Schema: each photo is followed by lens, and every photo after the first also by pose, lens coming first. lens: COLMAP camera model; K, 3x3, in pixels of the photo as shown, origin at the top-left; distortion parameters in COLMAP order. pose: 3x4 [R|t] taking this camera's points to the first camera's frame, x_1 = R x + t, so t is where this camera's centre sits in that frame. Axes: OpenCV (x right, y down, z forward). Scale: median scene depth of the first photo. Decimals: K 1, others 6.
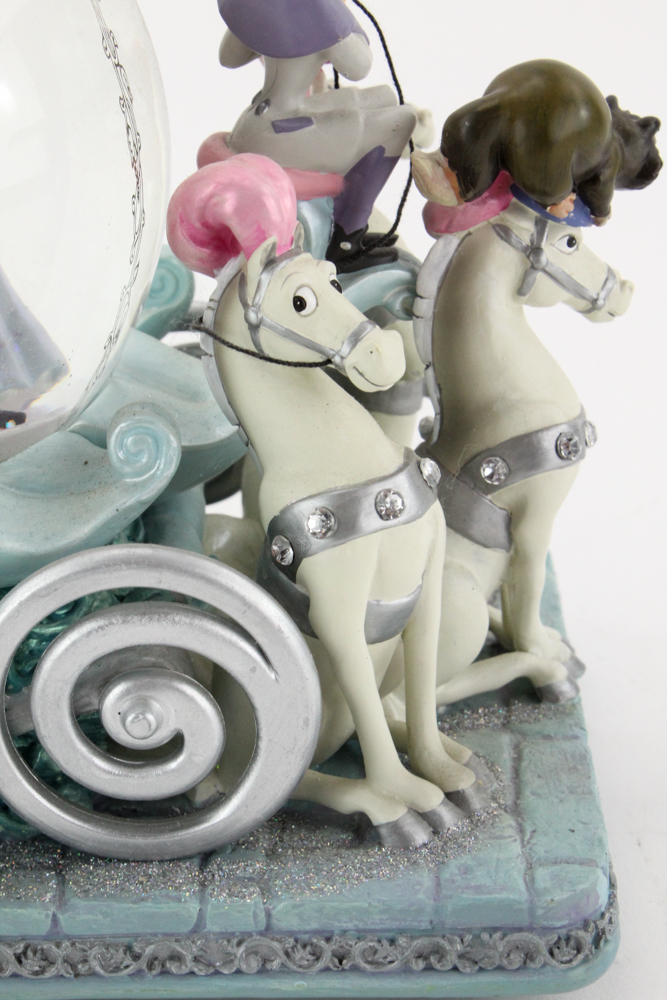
lens RADIAL K [[2514.5, 0, 303.1], [0, 2514.5, 555.5], [0, 0, 1]] dist [0.069957, 0.000000]
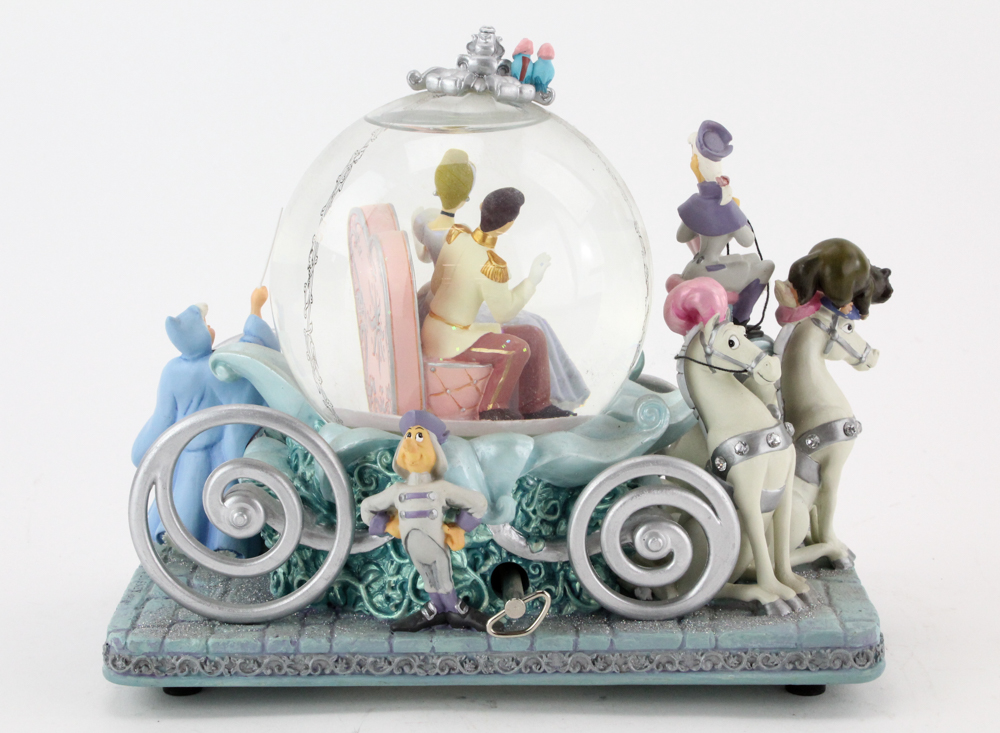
lens RADIAL K [[2277.2, 0, 500.6], [0, 2277.2, 359.2], [0, 0, 1]] dist [0.060762, 0.000000]
pose [[0.999907, 0.006995, 0.011699, -0.210596], [-0.004672, 0.982164, -0.187967, 0.265492], [-0.012805, 0.187895, 0.982106, -0.853374]]
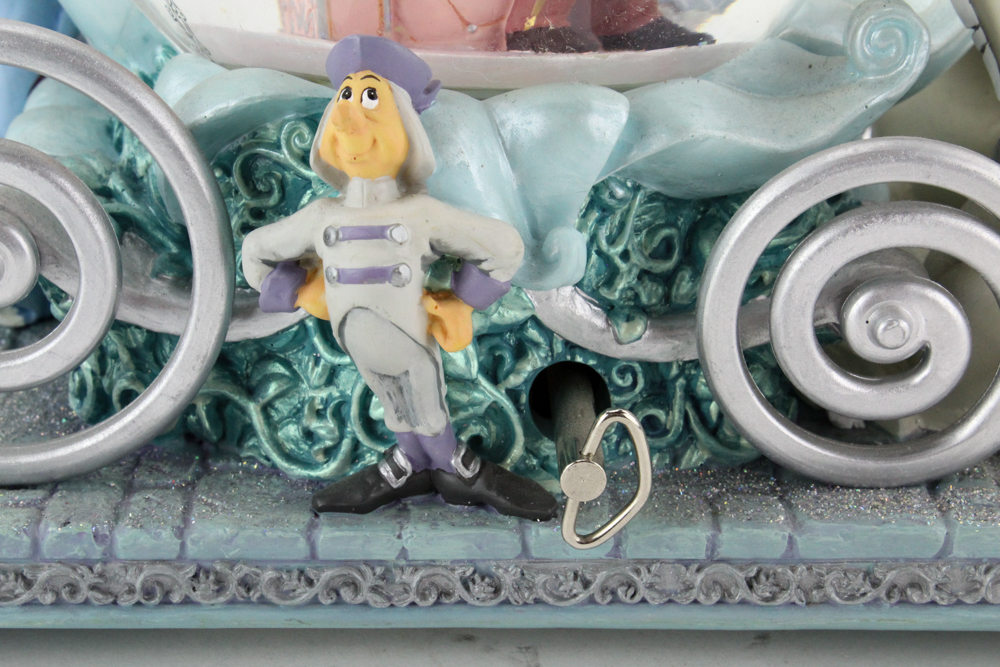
lens RADIAL K [[2514.5, 0, 478.1], [0, 2514.5, 353.6], [0, 0, 1]] dist [0.069957, 0.000000]
pose [[0.999902, 0.013545, -0.003499, -0.211737], [-0.013599, 0.999781, -0.015924, 0.090116], [0.003283, 0.015970, 0.999867, 0.056731]]
